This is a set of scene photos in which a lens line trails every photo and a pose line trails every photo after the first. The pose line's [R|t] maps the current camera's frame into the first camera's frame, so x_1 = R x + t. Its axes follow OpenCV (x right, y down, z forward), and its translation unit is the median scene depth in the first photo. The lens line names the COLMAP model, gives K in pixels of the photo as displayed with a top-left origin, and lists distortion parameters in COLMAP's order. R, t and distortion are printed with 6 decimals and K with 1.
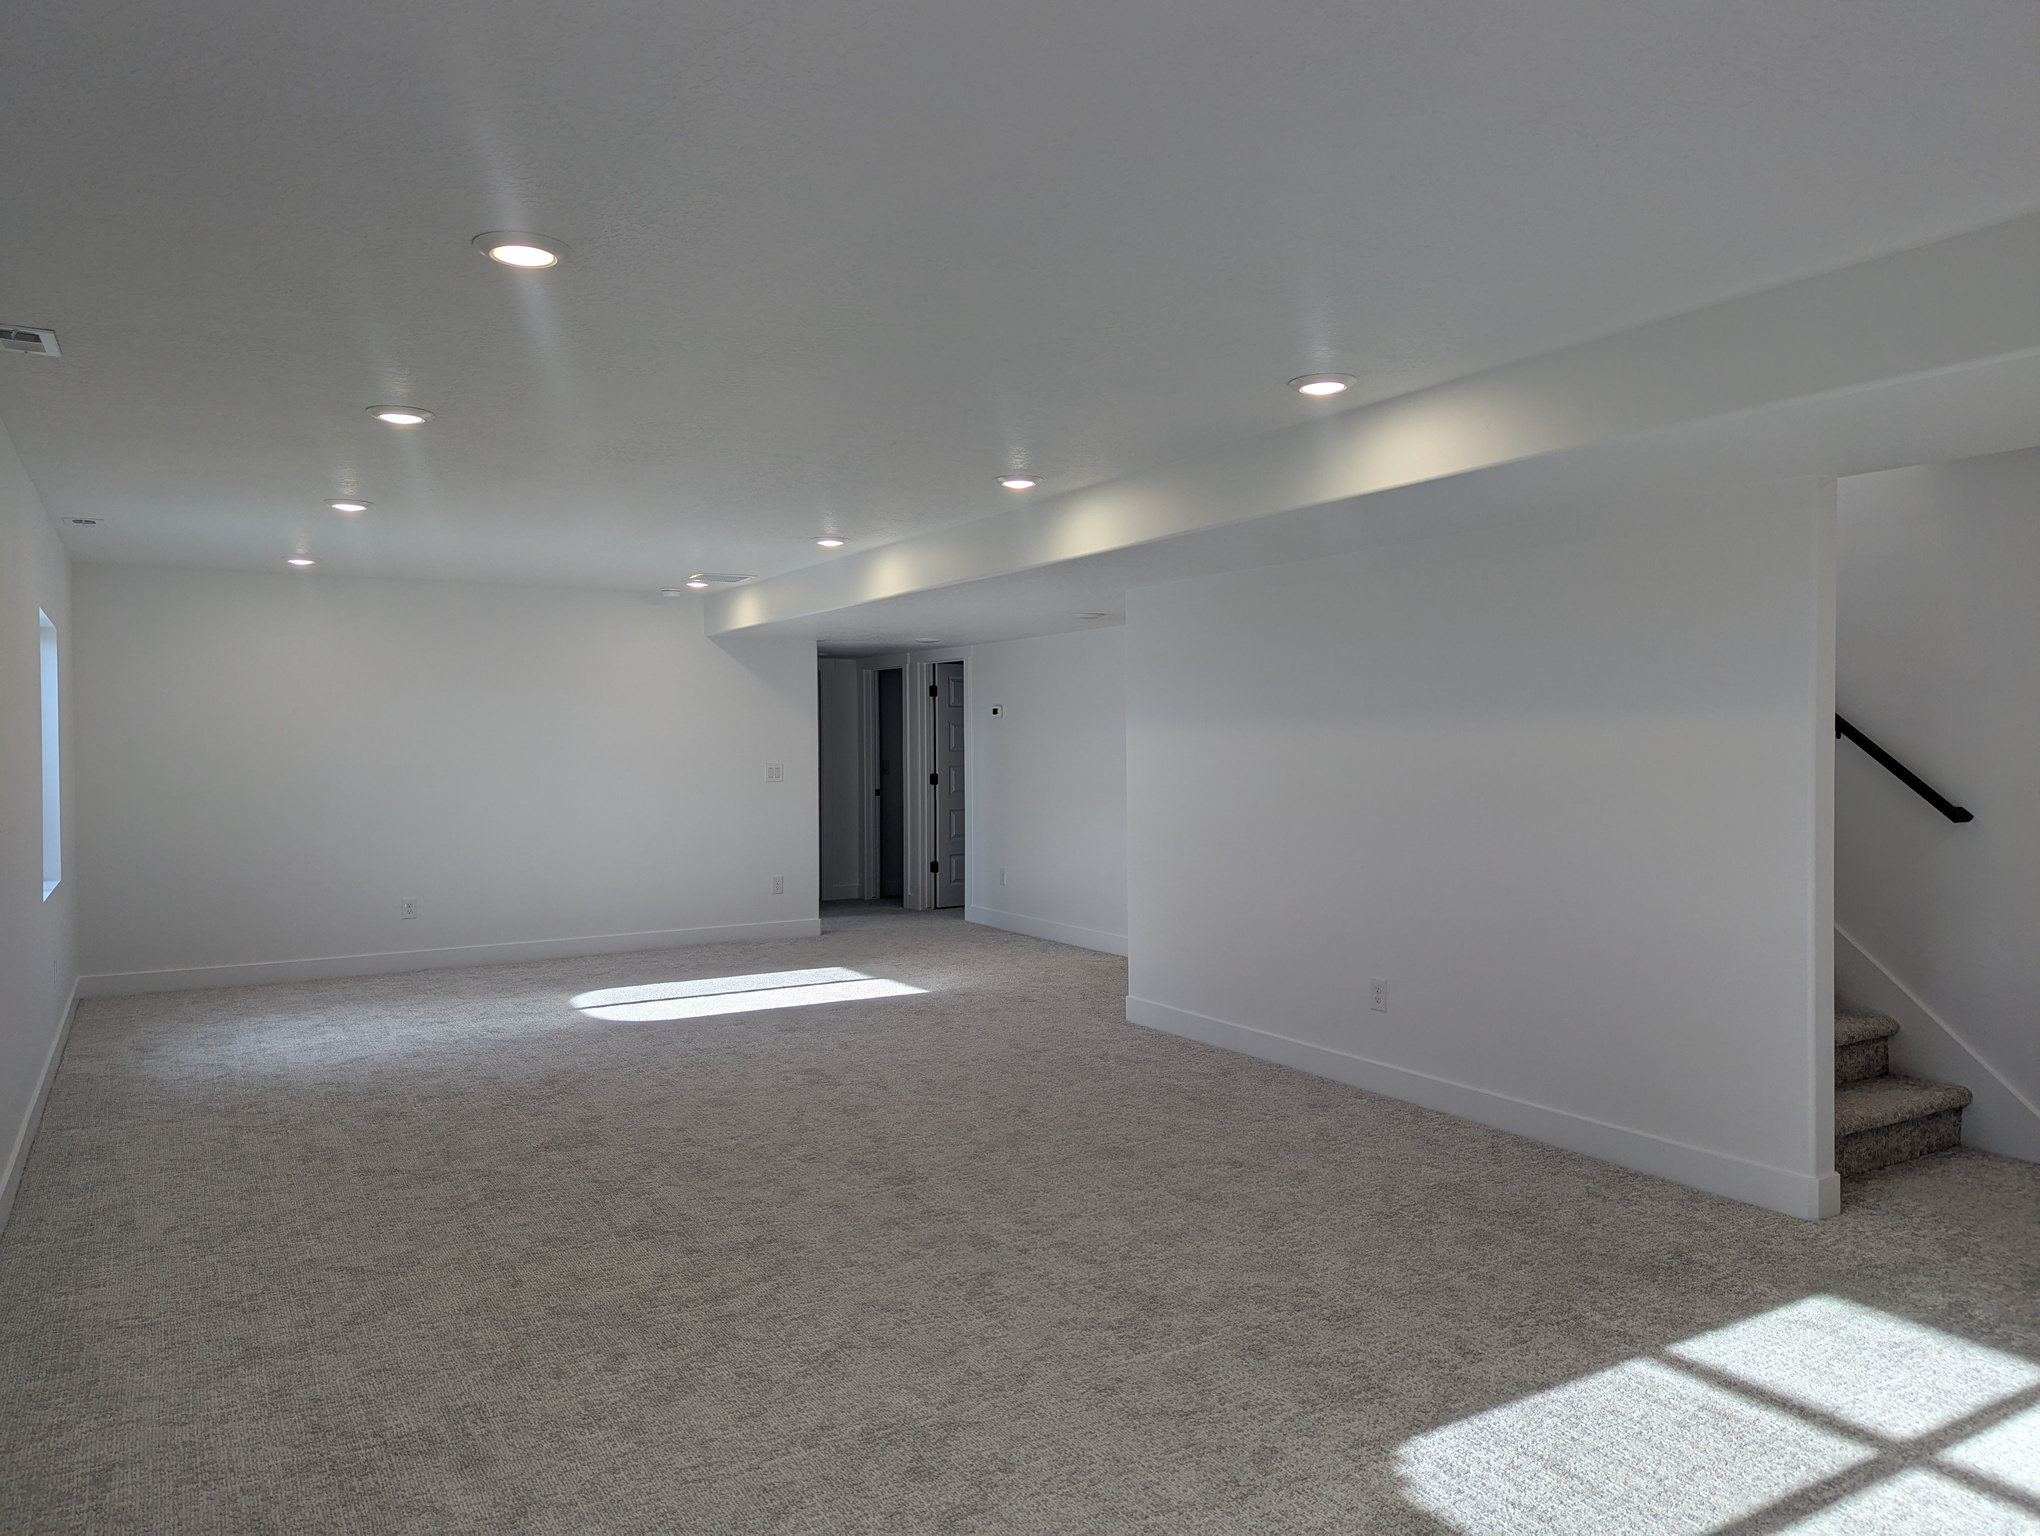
lens RADIAL K [[1455.3, 0, 1034.4], [0, 1455.3, 763.1], [0, 0, 1]] dist [0.030702, 0.000304]
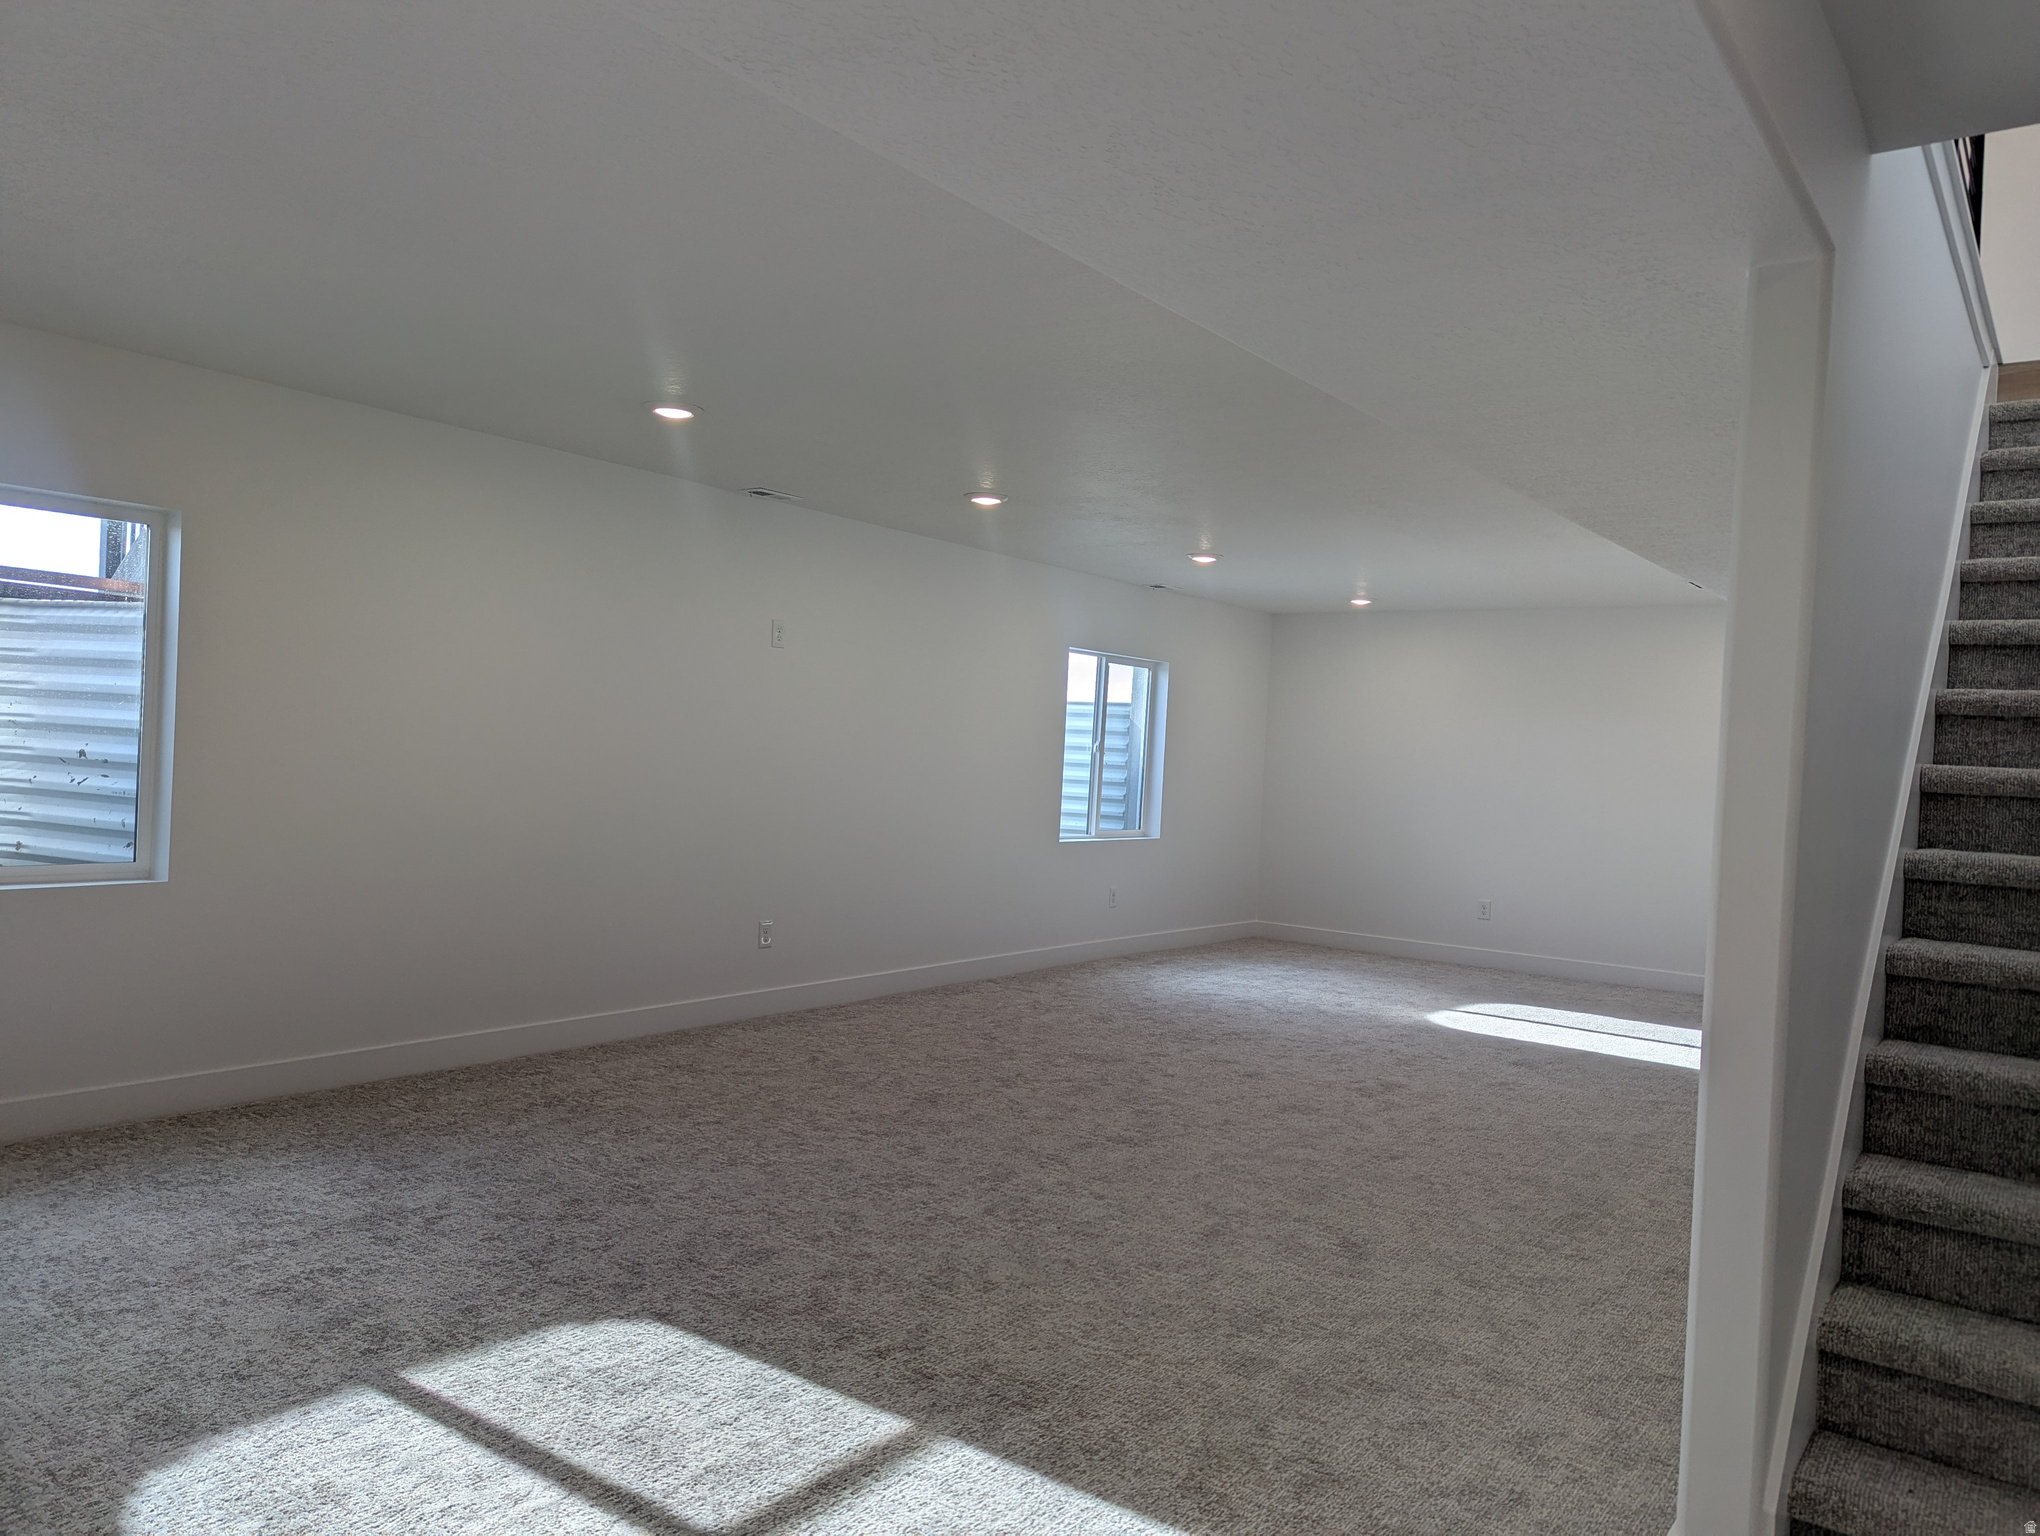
lens RADIAL K [[1455.3, 0, 1034.4], [0, 1455.3, 763.1], [0, 0, 1]] dist [0.030702, 0.000304]
pose [[0.393642, 0.041201, -0.918340, 0.972239], [-0.070324, 0.997417, 0.014604, -0.006589], [0.916570, 0.058832, 0.395523, 0.552321]]
